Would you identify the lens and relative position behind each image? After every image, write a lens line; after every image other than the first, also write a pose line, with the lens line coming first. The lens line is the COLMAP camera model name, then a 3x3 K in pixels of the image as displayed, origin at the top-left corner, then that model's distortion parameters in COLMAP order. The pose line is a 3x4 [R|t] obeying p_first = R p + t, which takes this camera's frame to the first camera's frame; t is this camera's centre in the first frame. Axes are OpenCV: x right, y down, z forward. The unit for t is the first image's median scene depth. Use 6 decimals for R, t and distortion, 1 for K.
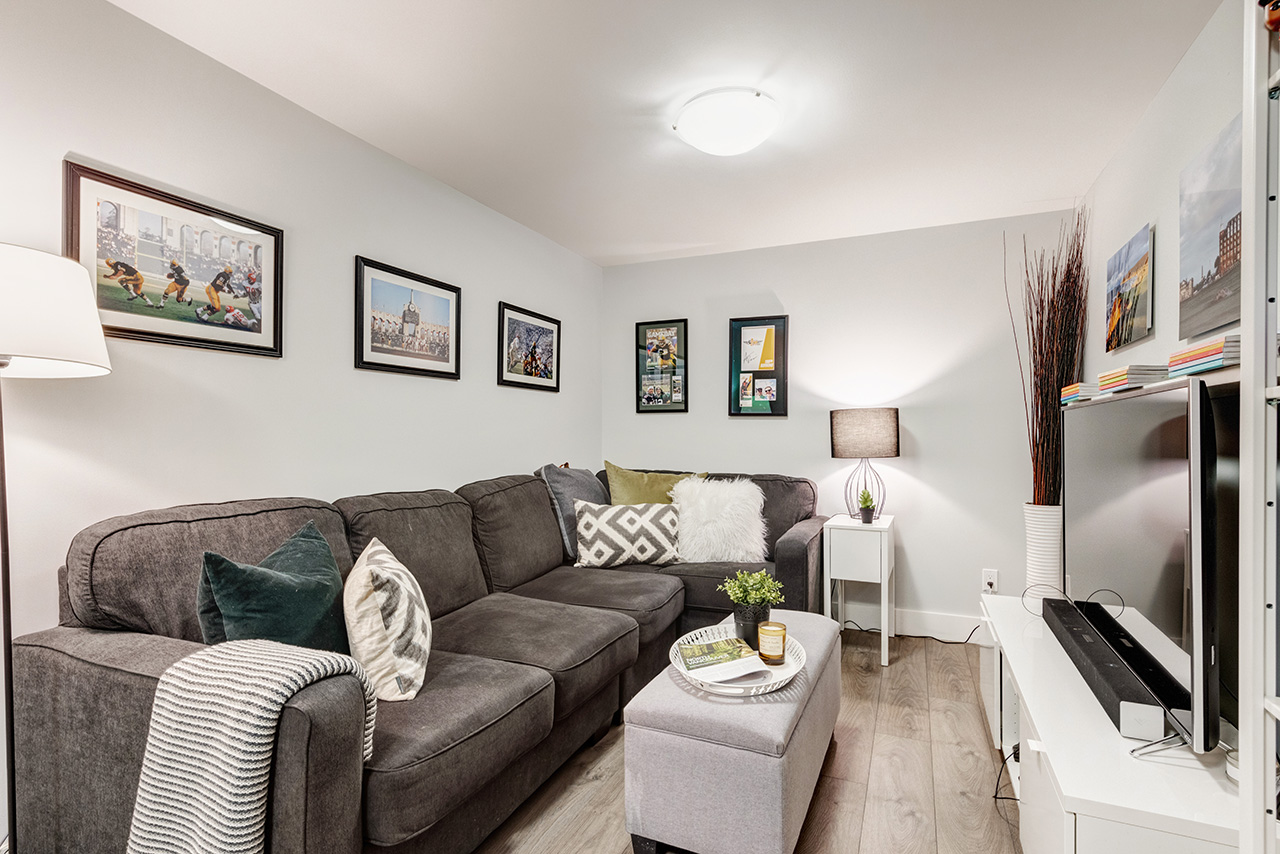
lens RADIAL K [[613.0, 0, 642.3], [0, 613.0, 437.0], [0, 0, 1]] dist [0.004727, -0.000501]
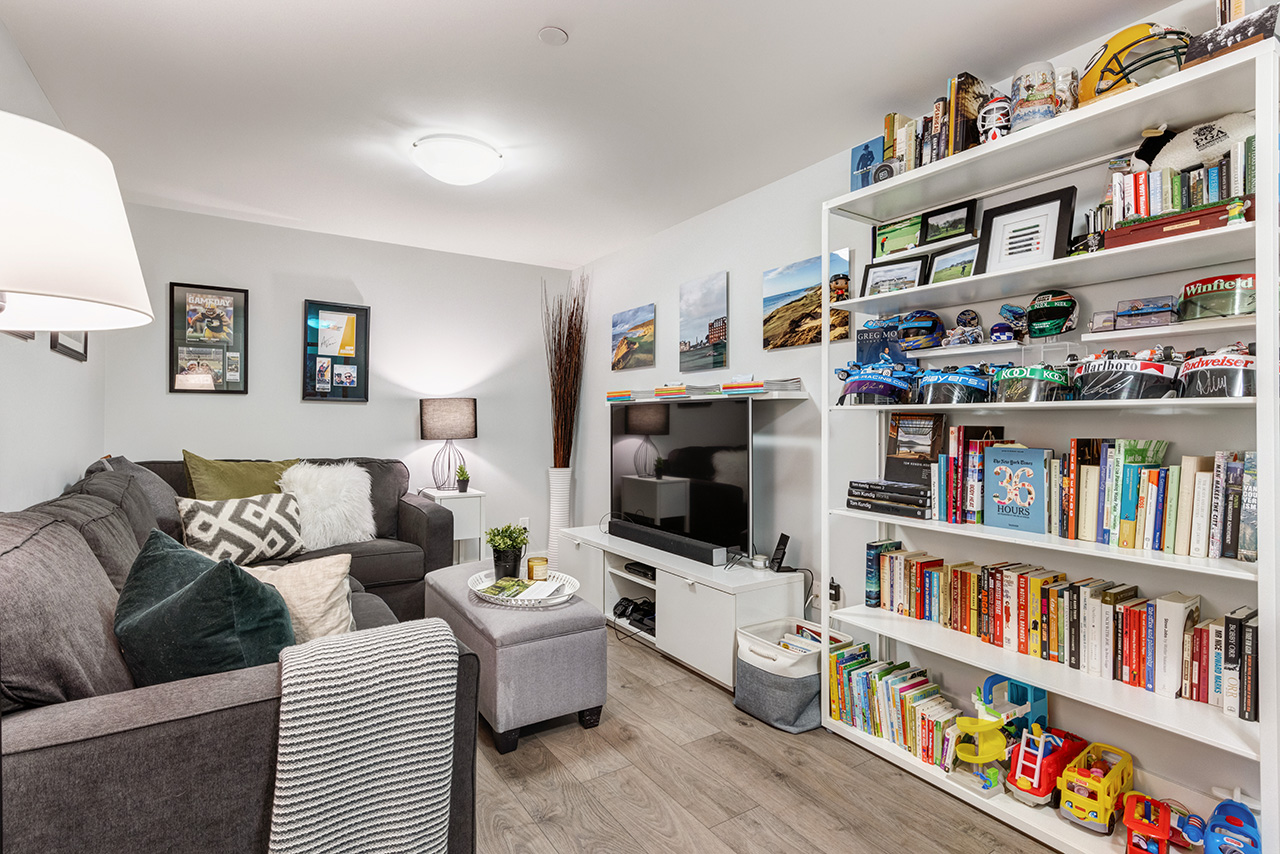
lens RADIAL K [[613.0, 0, 643.4], [0, 613.0, 421.9], [0, 0, 1]] dist [0.004727, -0.000501]
pose [[0.546544, 0.000845, 0.837430, -0.455458], [-0.001442, 0.999999, -0.000068, -0.000334], [-0.837429, -0.001170, 0.546544, 0.027761]]
